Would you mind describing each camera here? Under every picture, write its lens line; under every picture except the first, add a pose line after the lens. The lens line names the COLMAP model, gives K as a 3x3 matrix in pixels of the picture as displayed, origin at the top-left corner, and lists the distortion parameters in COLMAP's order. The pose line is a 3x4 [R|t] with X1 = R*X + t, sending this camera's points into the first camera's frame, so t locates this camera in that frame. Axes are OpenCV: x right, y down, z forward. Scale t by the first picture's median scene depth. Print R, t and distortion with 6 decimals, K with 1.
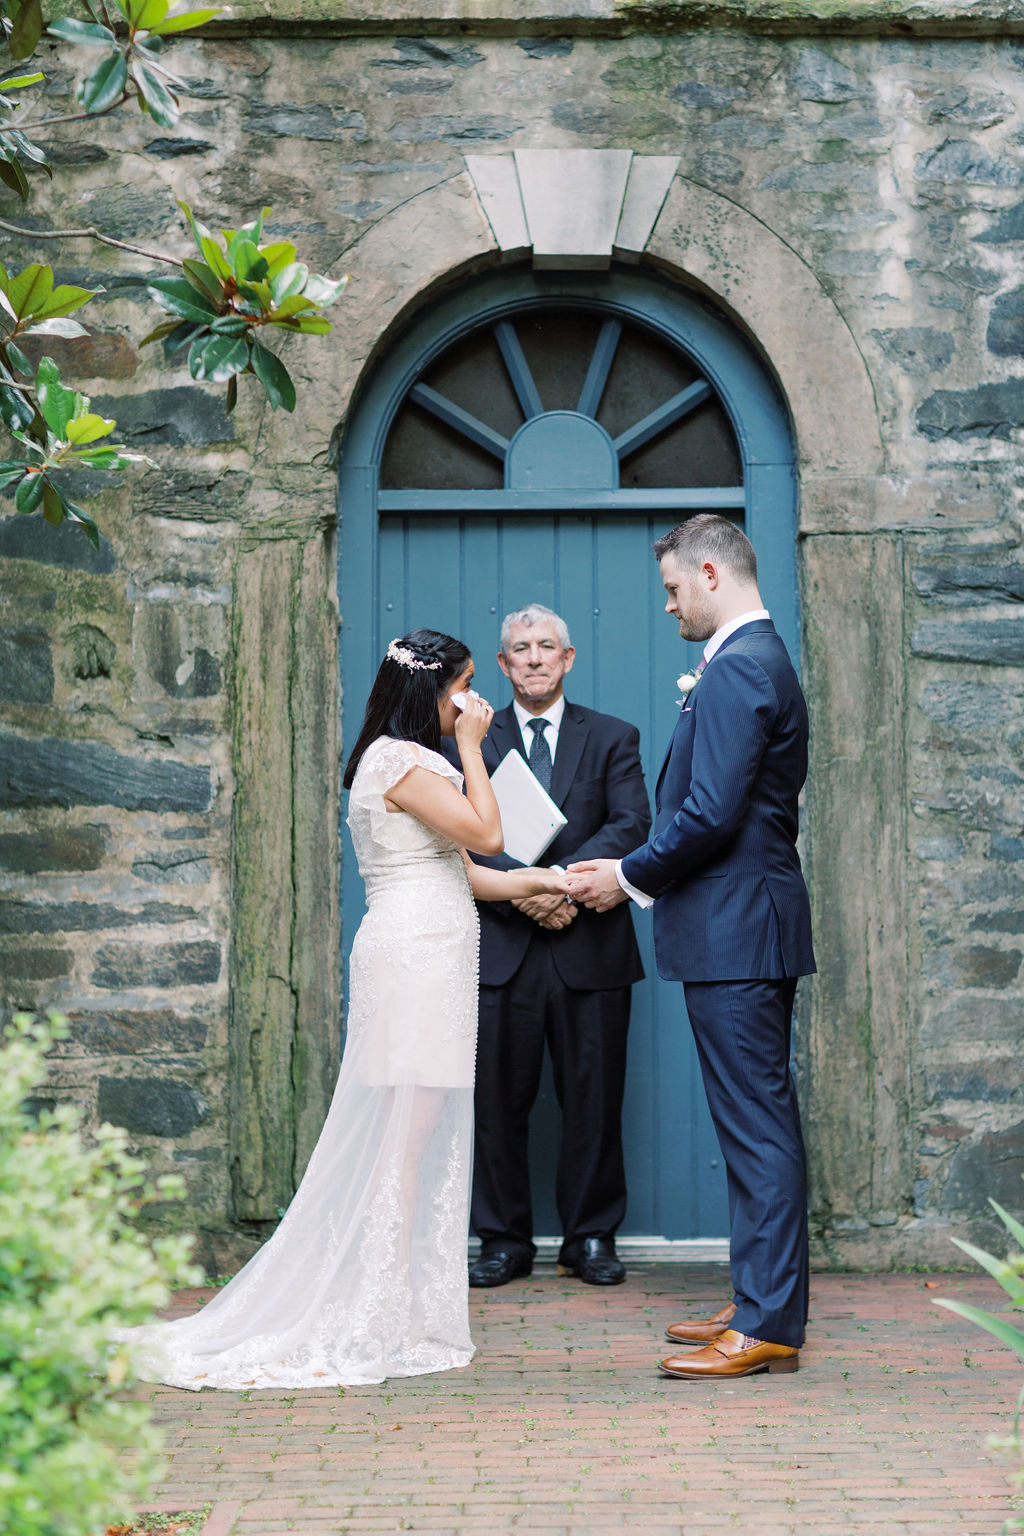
lens RADIAL K [[3925.3, 0, 558.7], [0, 3925.3, 734.4], [0, 0, 1]] dist [0.024831, -0.058512]
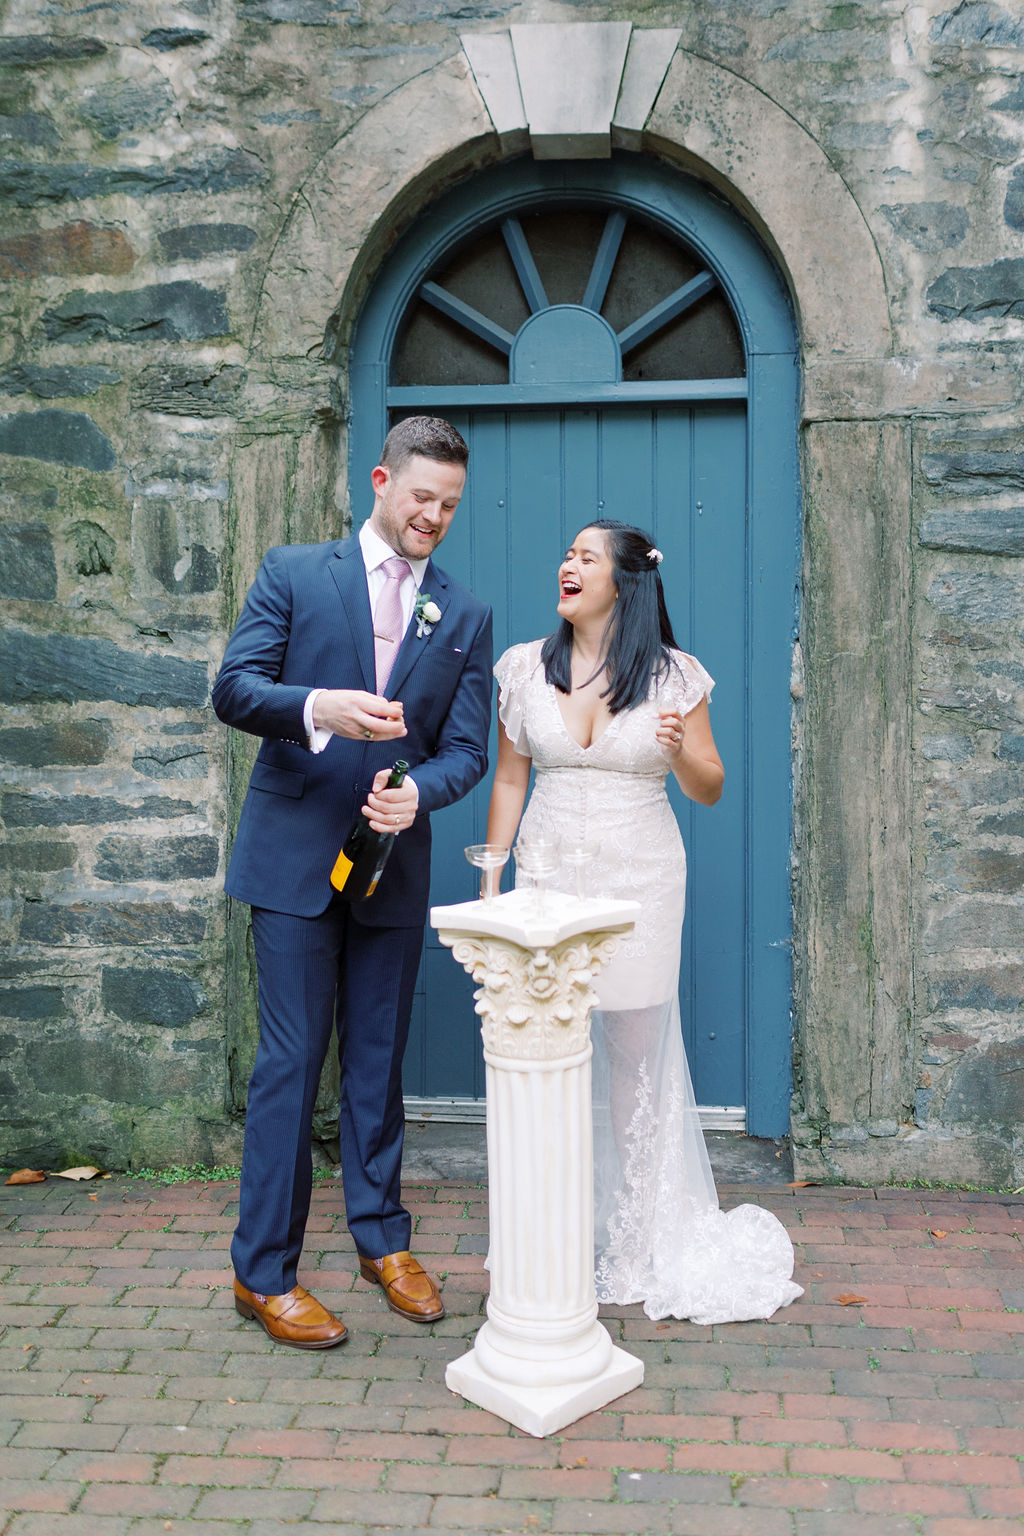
lens RADIAL K [[1581.4, 0, 512.1], [0, 1581.4, 705.9], [0, 0, 1]] dist [0.008134, -0.007887]
pose [[0.994075, 0.004531, -0.108603, 0.032820], [0.005429, 0.995814, 0.091240, -0.017144], [0.108562, -0.091289, 0.989889, 0.601810]]
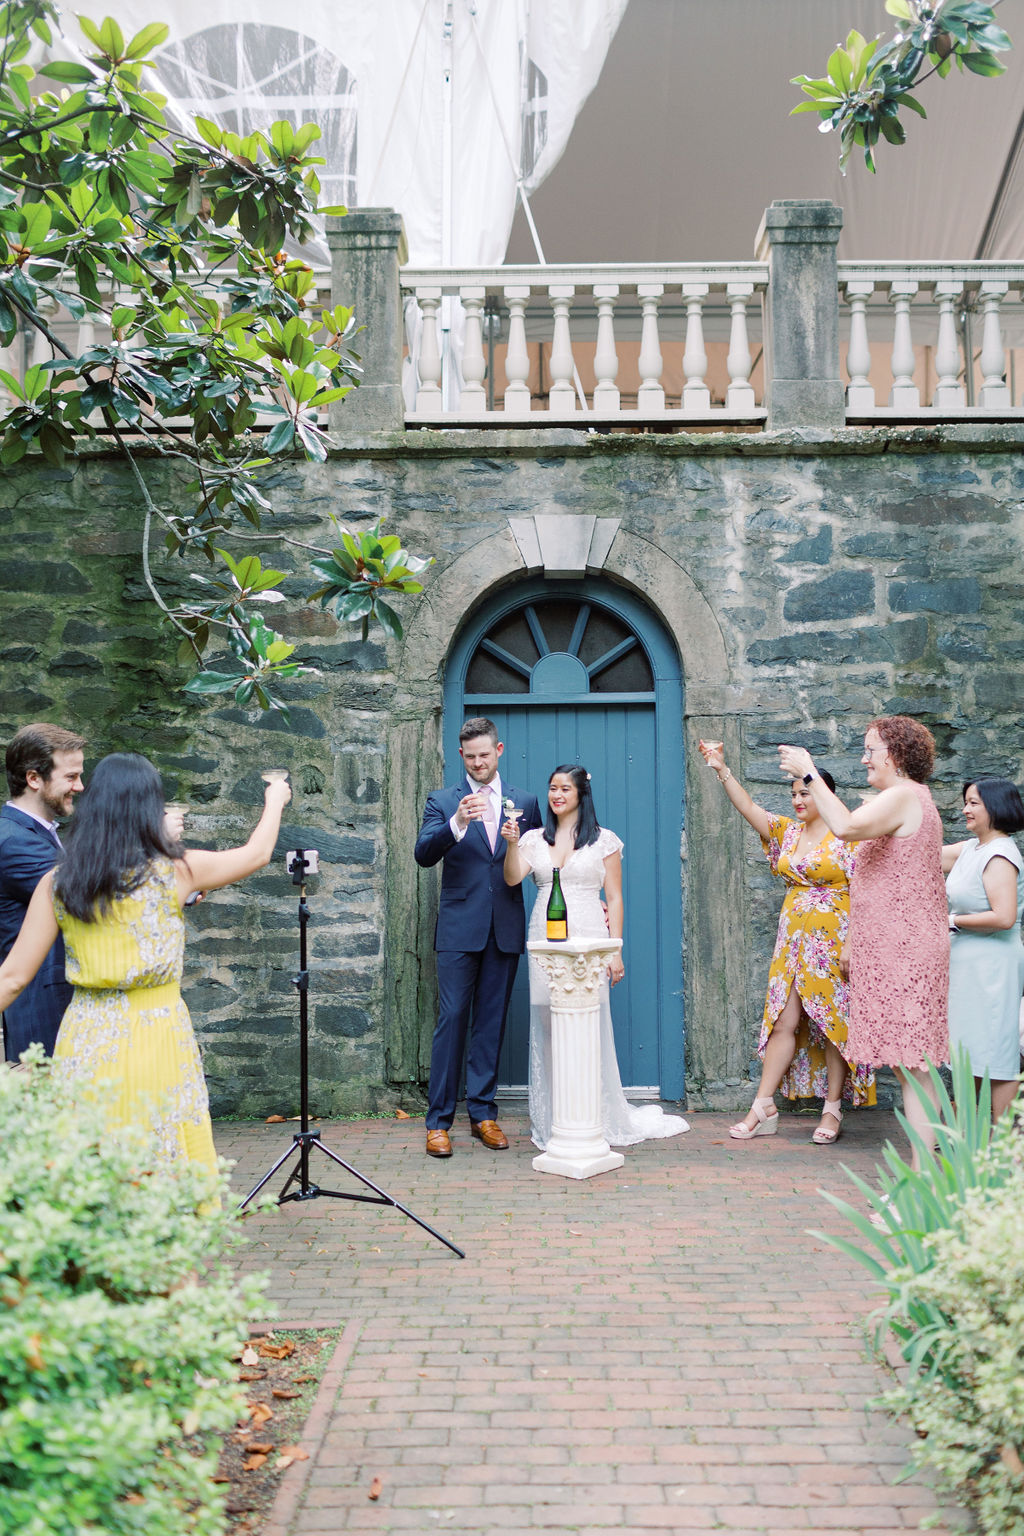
lens RADIAL K [[1482.8, 0, 512.0], [0, 1482.8, 768.0], [0, 0, 1]] dist [0.005455, 0.001064]
pose [[0.999559, -0.003487, -0.029491, -0.001263], [0.002941, 0.999823, -0.018562, -0.012968], [0.029551, 0.018467, 0.999393, 0.284501]]
